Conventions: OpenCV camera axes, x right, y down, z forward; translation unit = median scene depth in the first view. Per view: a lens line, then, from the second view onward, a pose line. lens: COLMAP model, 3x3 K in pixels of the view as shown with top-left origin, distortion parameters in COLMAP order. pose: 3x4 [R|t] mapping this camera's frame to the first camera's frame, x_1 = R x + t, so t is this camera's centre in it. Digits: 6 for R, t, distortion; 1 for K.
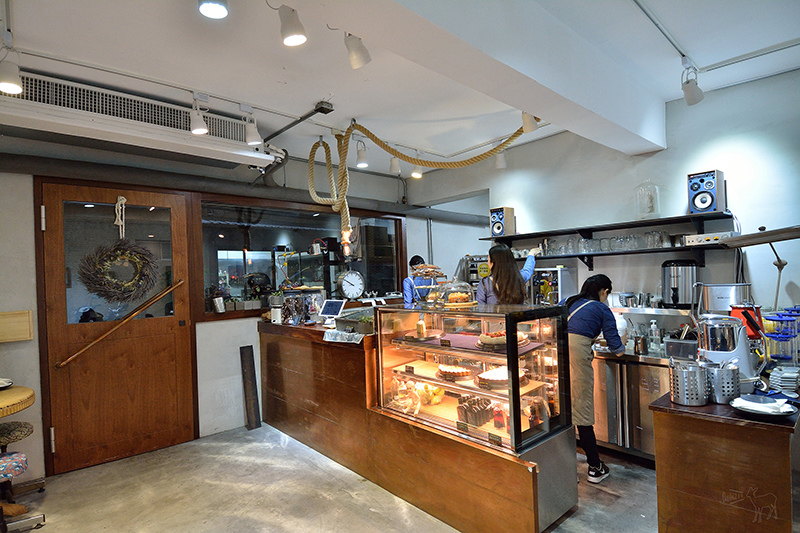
lens RADIAL K [[423.8, 0, 399.6], [0, 423.8, 267.1], [0, 0, 1]] dist [-0.003453, -0.000525]
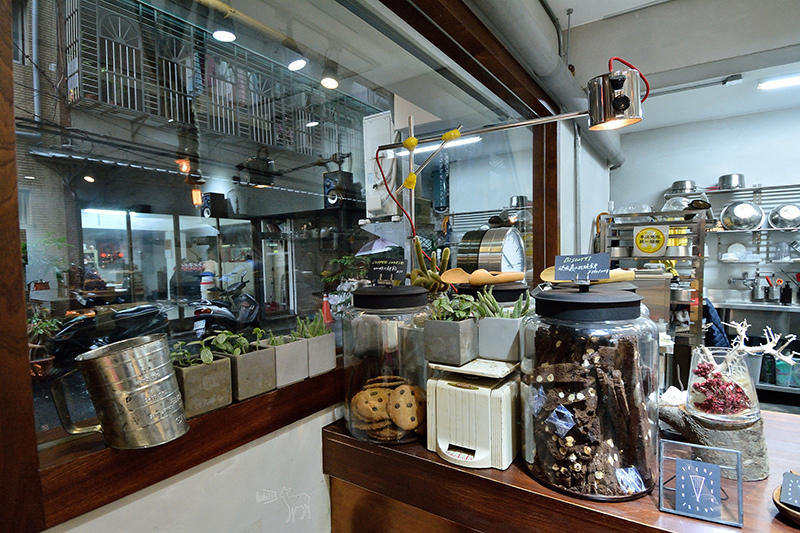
lens RADIAL K [[423.8, 0, 401.2], [0, 423.8, 268.5], [0, 0, 1]] dist [-0.003453, -0.000525]
pose [[0.969699, -0.000670, 0.244301, -0.127466], [-0.011016, 0.998859, 0.046465, 0.012411], [-0.244054, -0.047748, 0.968586, 0.283710]]
